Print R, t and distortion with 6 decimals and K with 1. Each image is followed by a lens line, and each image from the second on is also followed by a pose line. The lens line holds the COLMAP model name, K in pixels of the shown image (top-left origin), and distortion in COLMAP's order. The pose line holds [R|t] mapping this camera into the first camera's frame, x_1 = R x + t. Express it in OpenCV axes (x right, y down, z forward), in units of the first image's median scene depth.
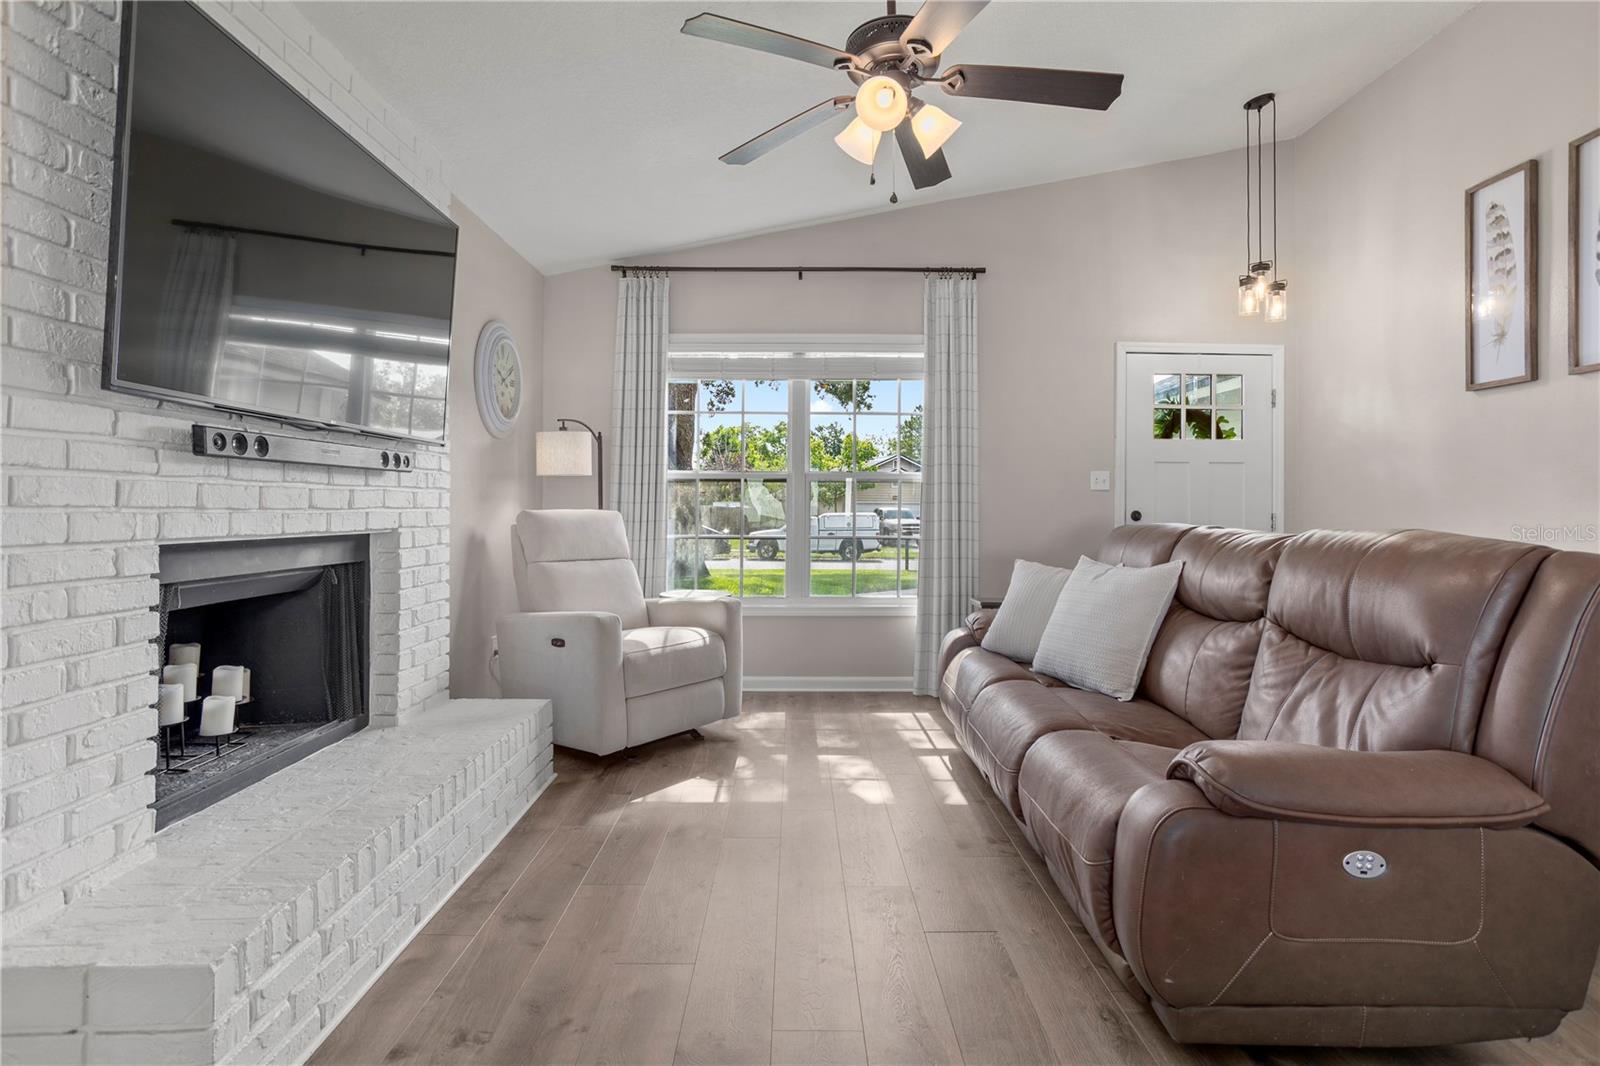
lens RADIAL K [[767.1, 0, 779.5], [0, 767.1, 489.7], [0, 0, 1]] dist [0.000401, 0.000490]
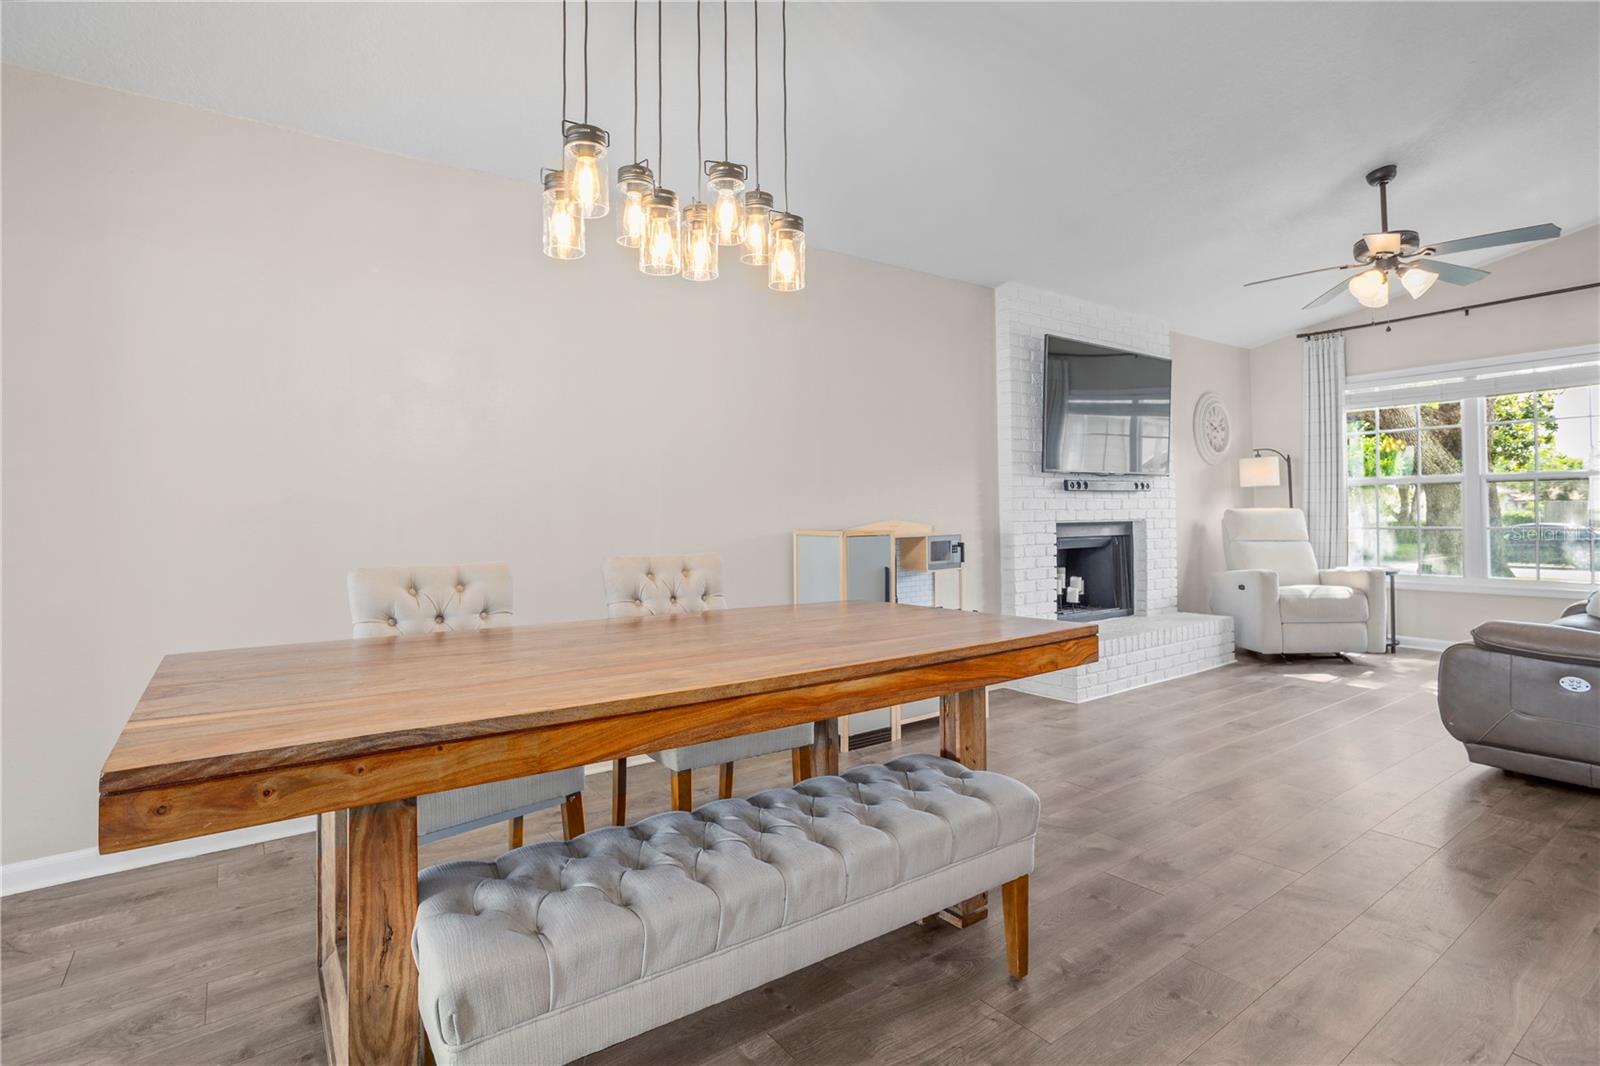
lens RADIAL K [[778.4, 0, 813.8], [0, 778.4, 519.7], [0, 0, 1]] dist [-0.026013, 0.000595]
pose [[0.597896, -0.004438, -0.801561, 0.602025], [0.032574, 0.999293, 0.018764, -0.013859], [0.800911, -0.037329, 0.597618, -0.897401]]
